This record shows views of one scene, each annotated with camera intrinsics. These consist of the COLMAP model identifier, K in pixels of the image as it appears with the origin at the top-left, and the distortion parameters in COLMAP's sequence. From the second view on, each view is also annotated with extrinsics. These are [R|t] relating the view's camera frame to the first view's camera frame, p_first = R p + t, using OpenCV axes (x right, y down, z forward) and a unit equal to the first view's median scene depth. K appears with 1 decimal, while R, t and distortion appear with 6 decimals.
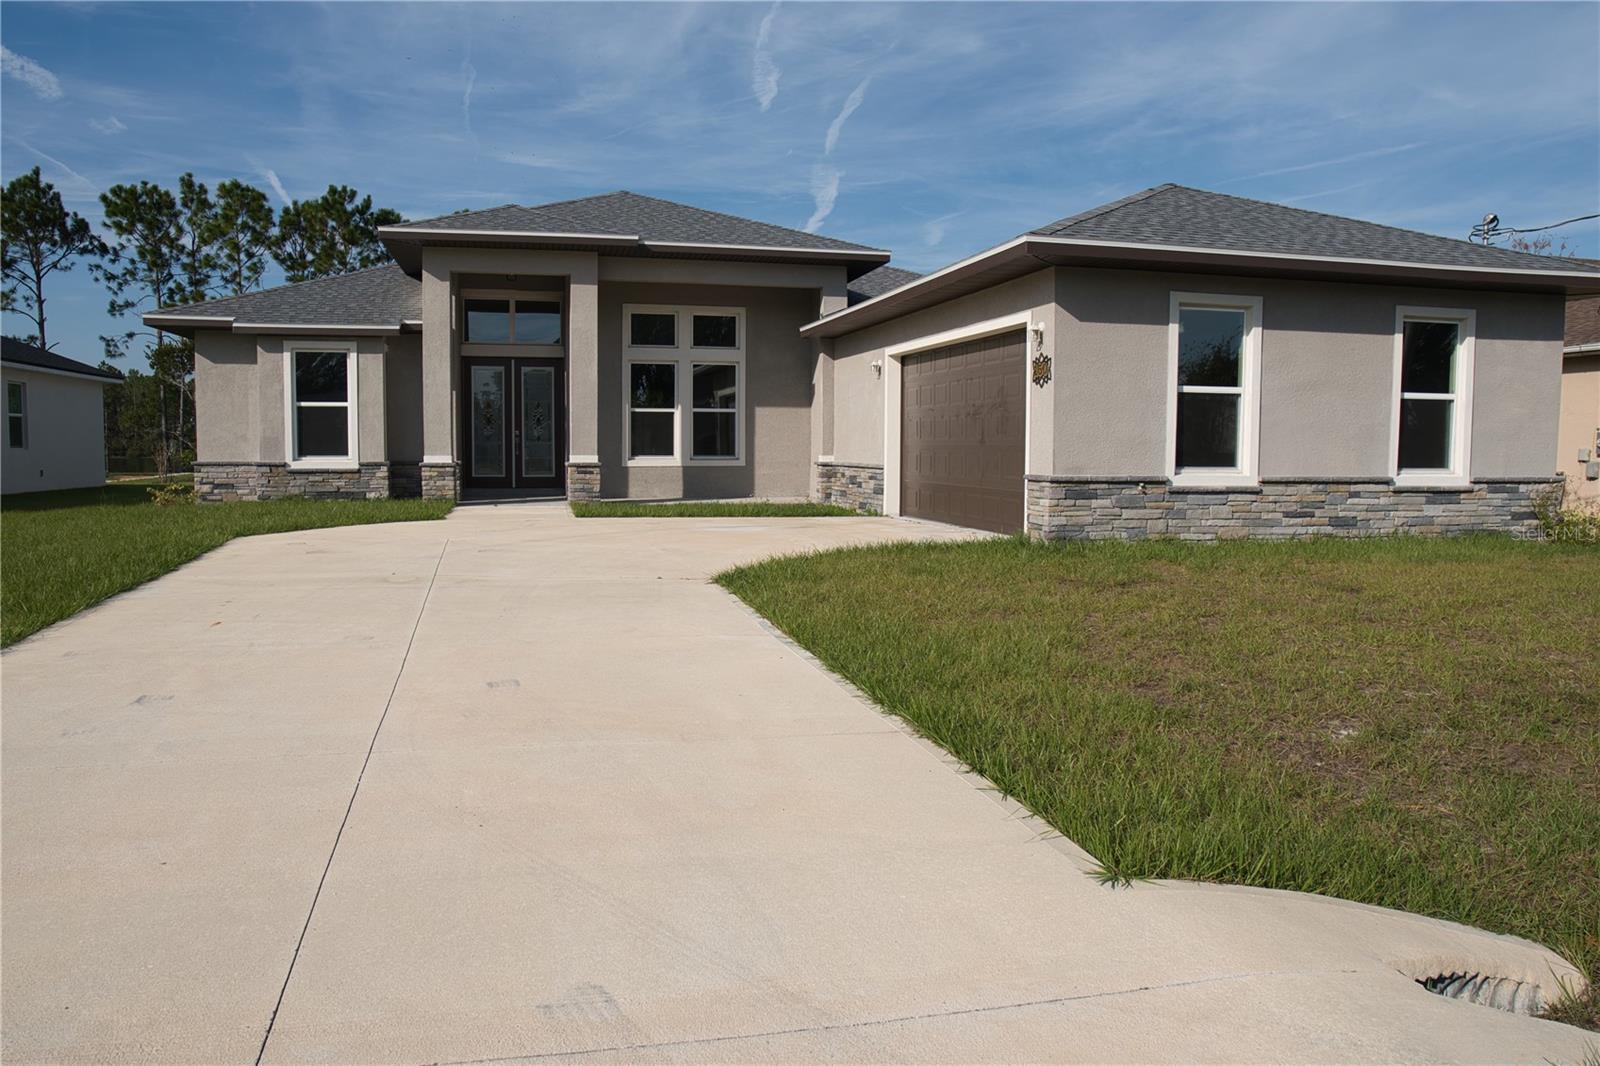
lens RADIAL K [[1128.0, 0, 800.0], [0, 1128.0, 533.0], [0, 0, 1]] dist [-0.108914, 0.073348]
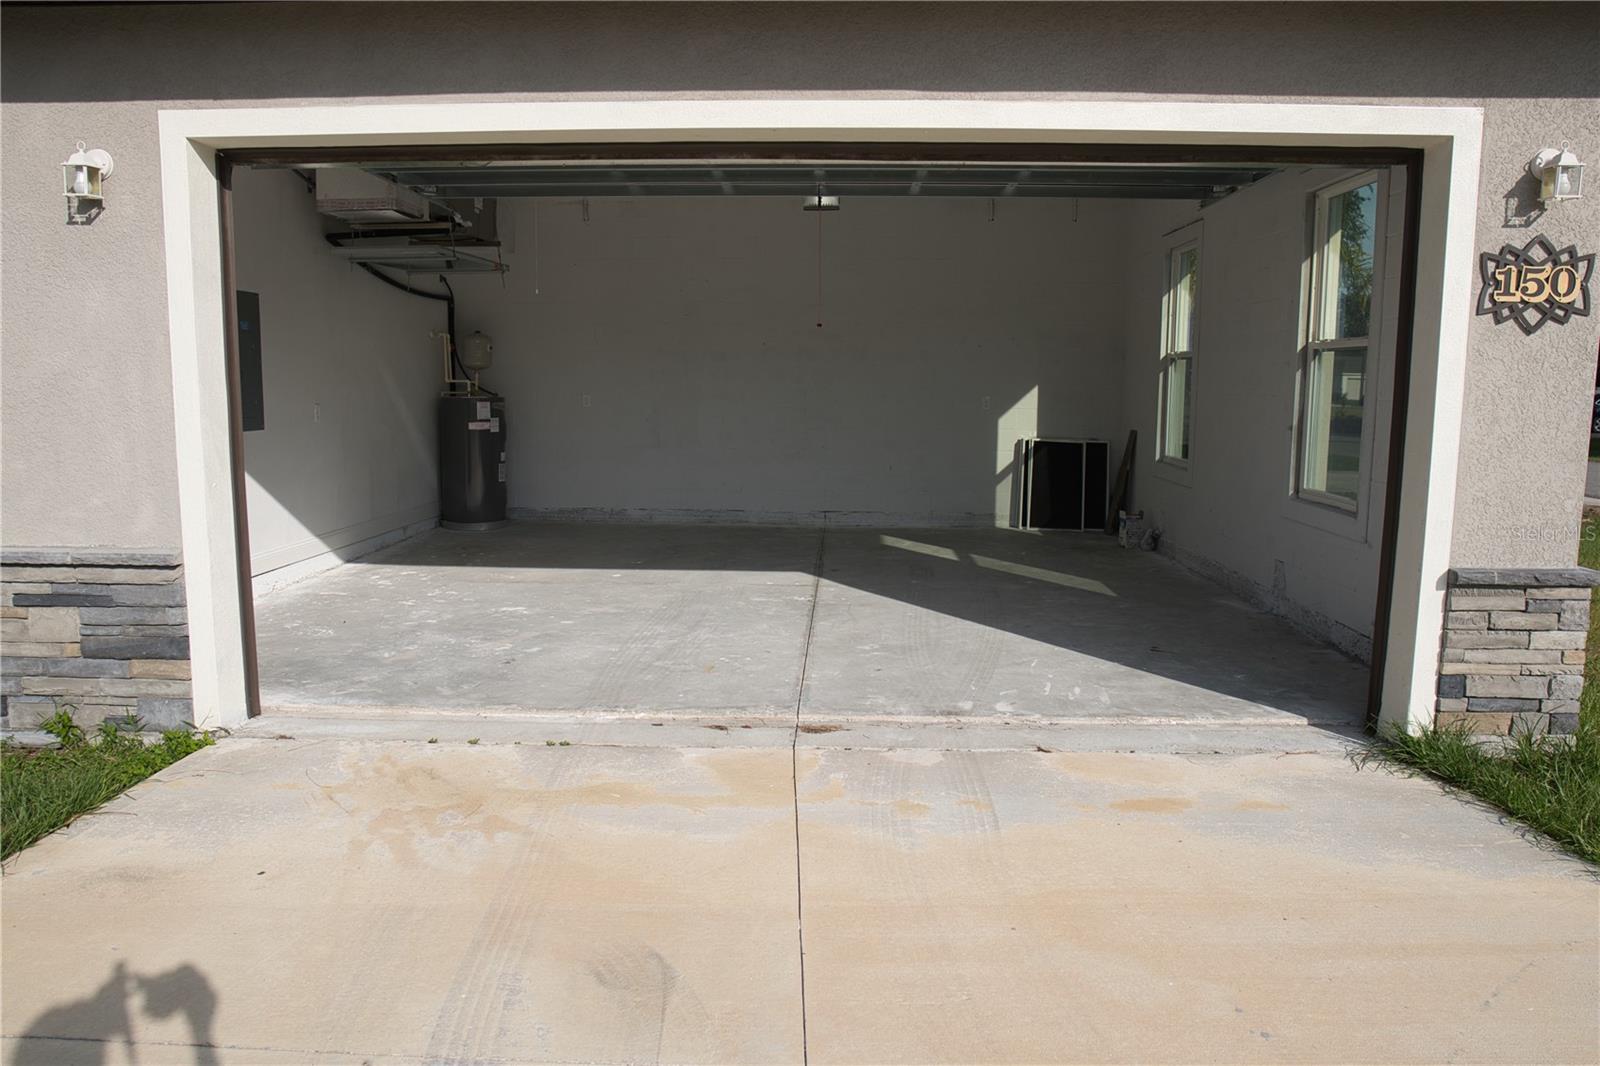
lens RADIAL K [[1128.0, 0, 800.0], [0, 1128.0, 533.0], [0, 0, 1]] dist [-0.108914, 0.073348]
pose [[0.262526, -0.128743, 0.956298, -0.136986], [0.070294, 0.990978, 0.114115, -0.085818], [-0.962361, 0.037264, 0.269208, 0.796945]]
